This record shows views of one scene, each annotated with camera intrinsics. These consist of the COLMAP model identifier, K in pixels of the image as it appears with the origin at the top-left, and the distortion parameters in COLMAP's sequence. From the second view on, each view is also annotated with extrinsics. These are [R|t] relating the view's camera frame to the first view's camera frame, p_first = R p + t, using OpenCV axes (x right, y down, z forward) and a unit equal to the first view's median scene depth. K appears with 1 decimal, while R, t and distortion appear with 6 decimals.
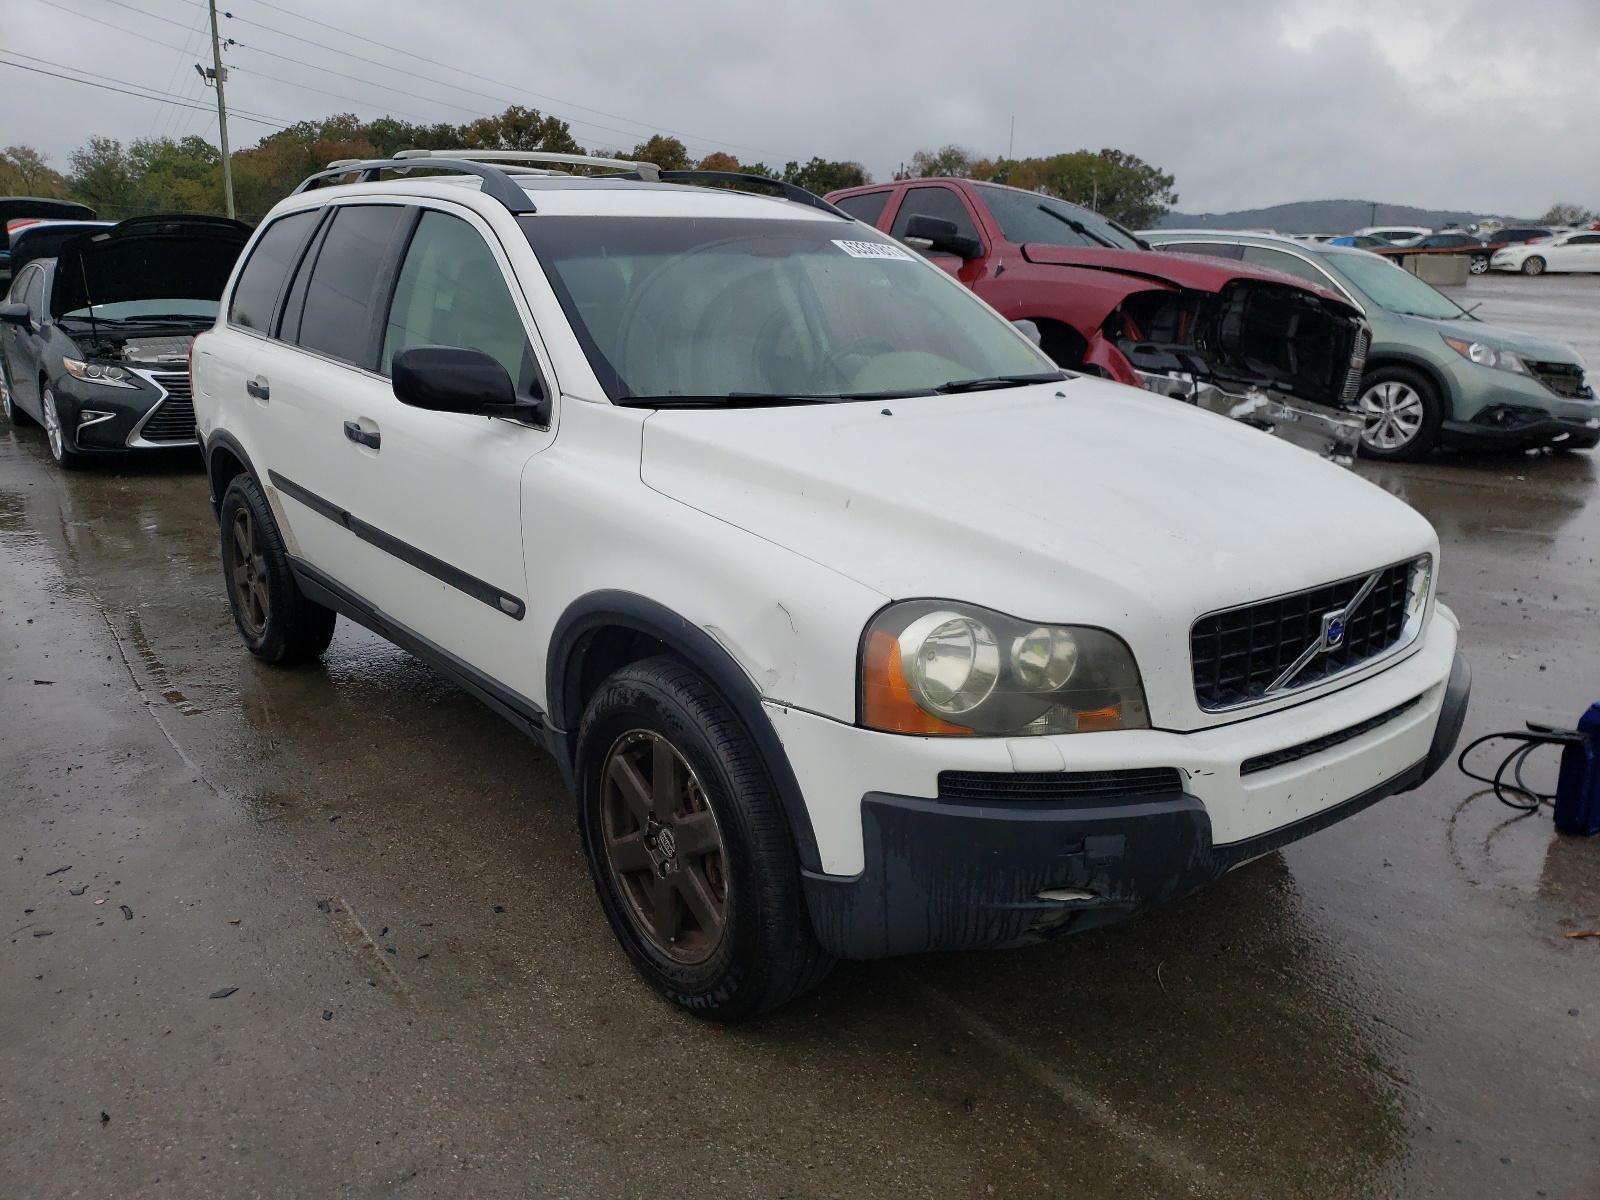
lens RADIAL K [[1211.6, 0, 800.0], [0, 1211.6, 600.0], [0, 0, 1]] dist [0.024592, -0.001140]
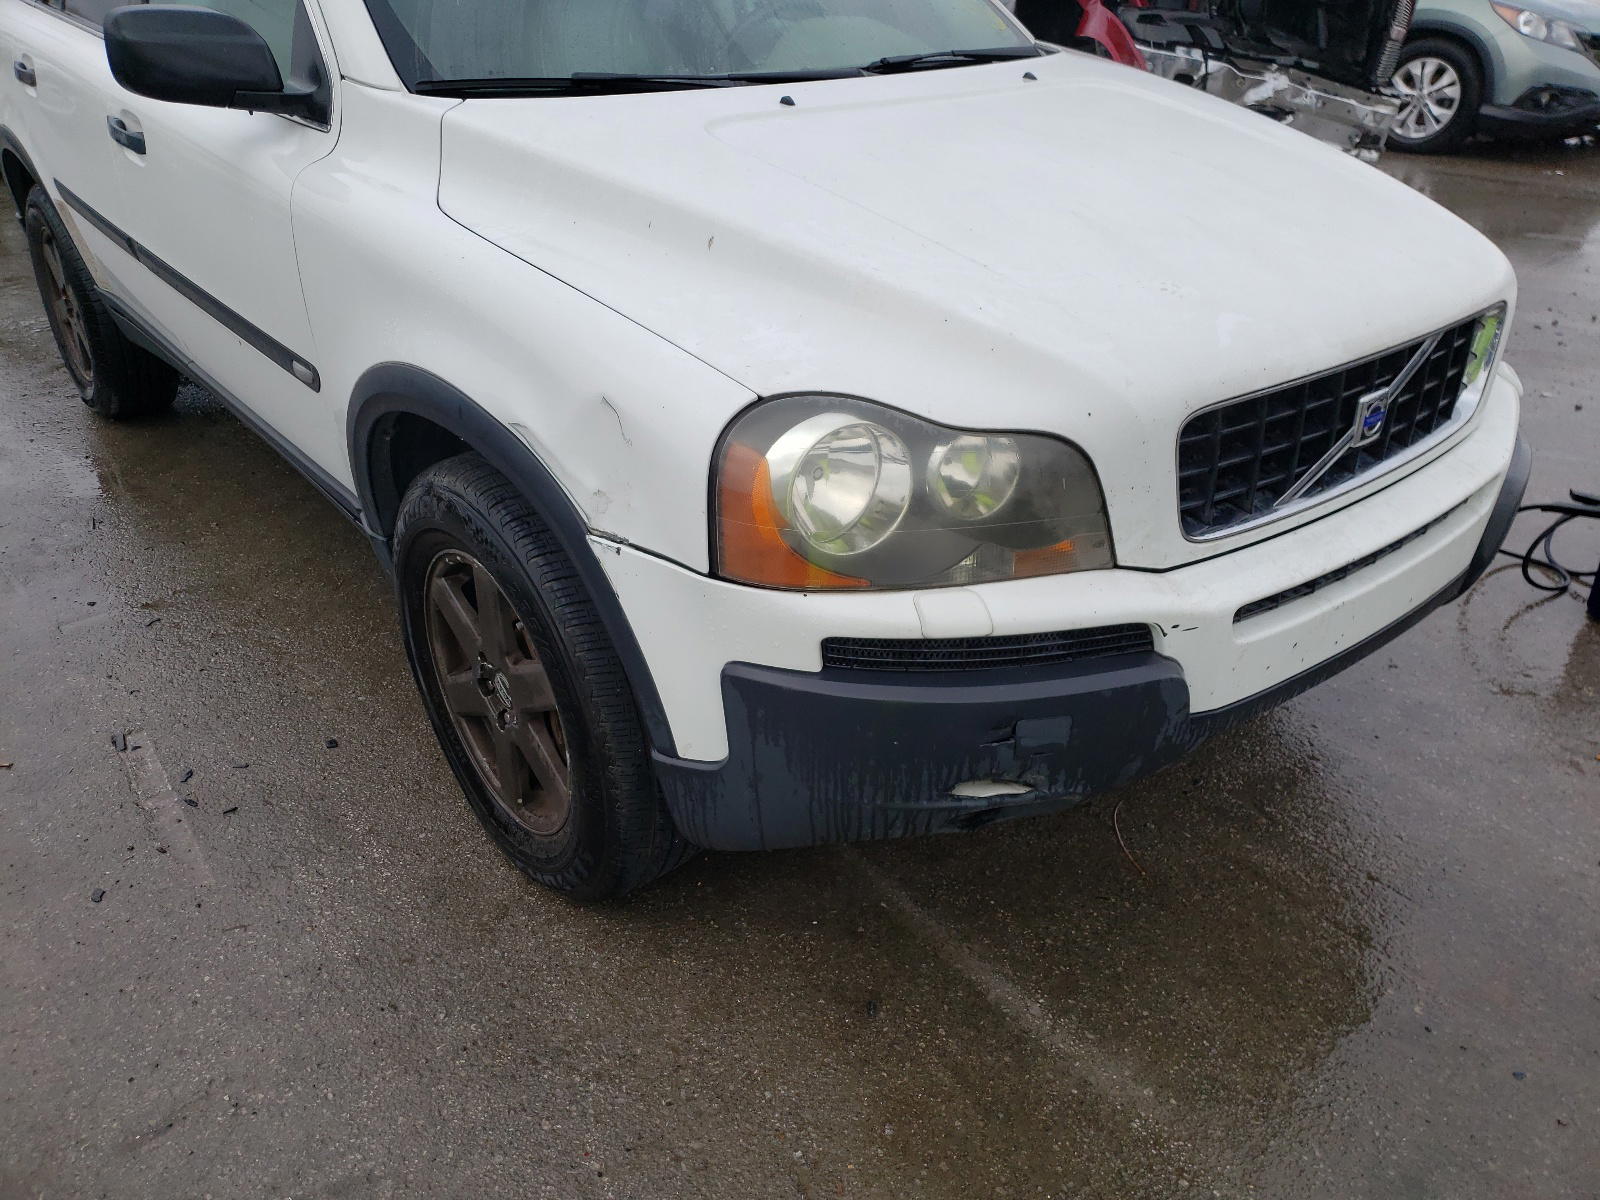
lens RADIAL K [[1222.6, 0, 800.0], [0, 1222.6, 600.0], [0, 0, 1]] dist [0.074232, -0.078730]
pose [[0.999816, -0.011189, 0.015554, 0.073991], [0.007317, 0.973212, 0.229795, -0.040724], [-0.017709, -0.229639, 0.973115, 0.236494]]
